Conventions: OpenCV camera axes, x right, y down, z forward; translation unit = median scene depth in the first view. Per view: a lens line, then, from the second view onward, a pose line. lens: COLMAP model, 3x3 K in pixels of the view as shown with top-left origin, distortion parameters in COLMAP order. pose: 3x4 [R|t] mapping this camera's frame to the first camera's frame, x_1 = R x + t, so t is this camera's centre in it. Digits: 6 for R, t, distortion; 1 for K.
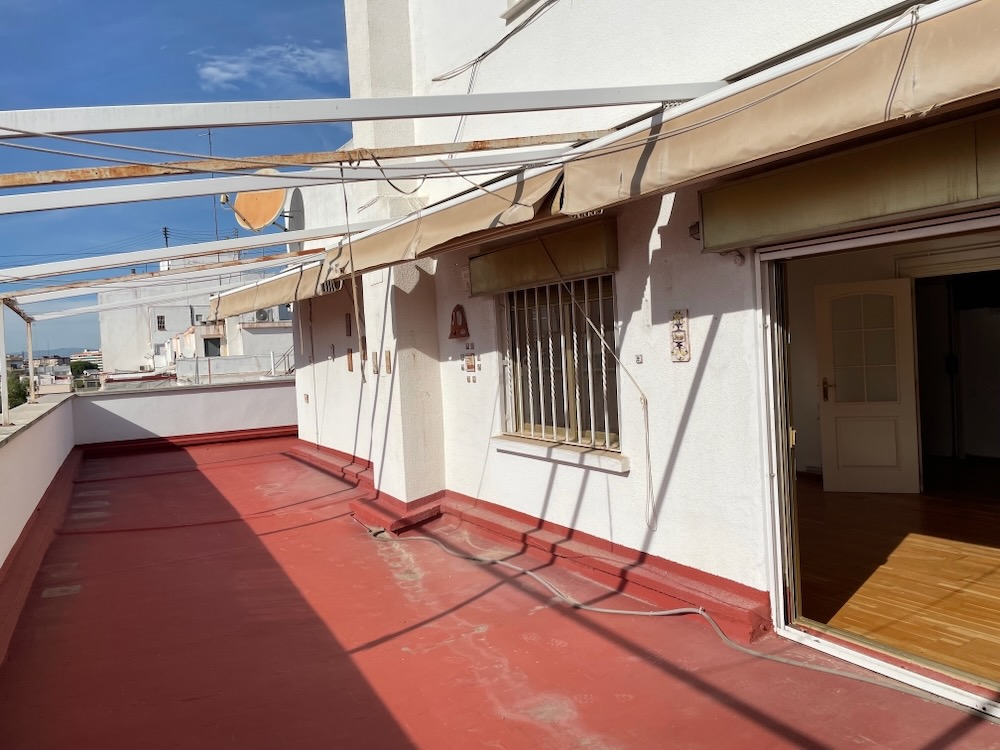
lens RADIAL K [[759.5, 0, 511.4], [0, 759.5, 370.7], [0, 0, 1]] dist [0.074712, -0.096294]
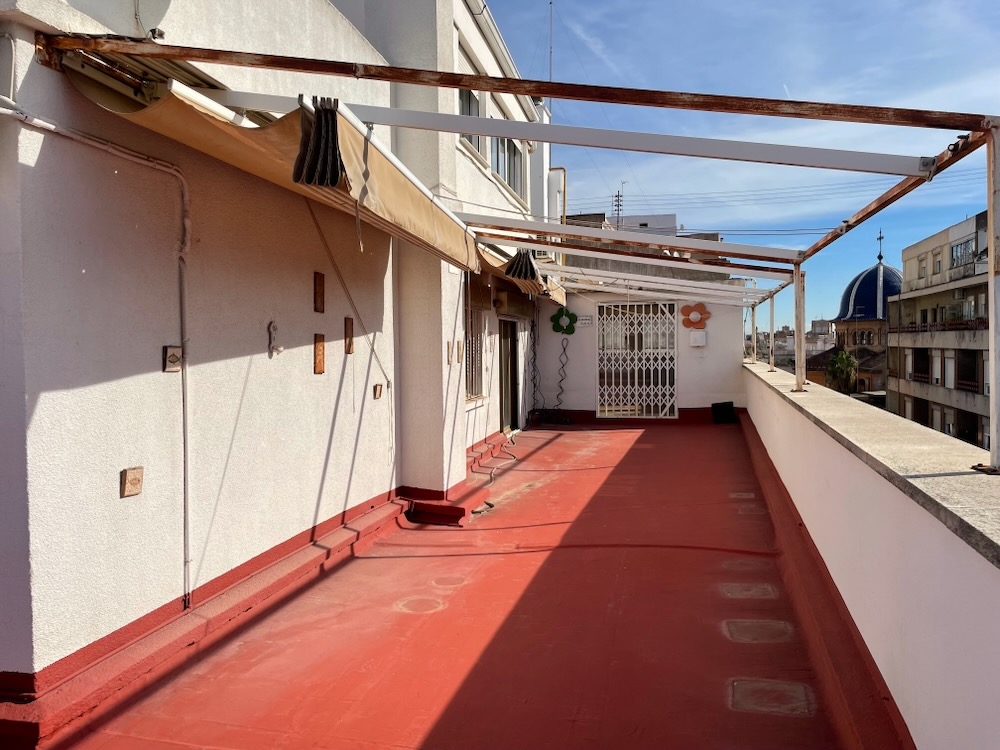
lens RADIAL K [[759.5, 0, 507.6], [0, 759.5, 368.5], [0, 0, 1]] dist [0.074712, -0.096294]
pose [[-0.744938, 0.042785, 0.665760, -1.257860], [0.078099, 0.996672, 0.023336, -0.009900], [-0.662546, 0.069379, -0.745801, 2.407607]]
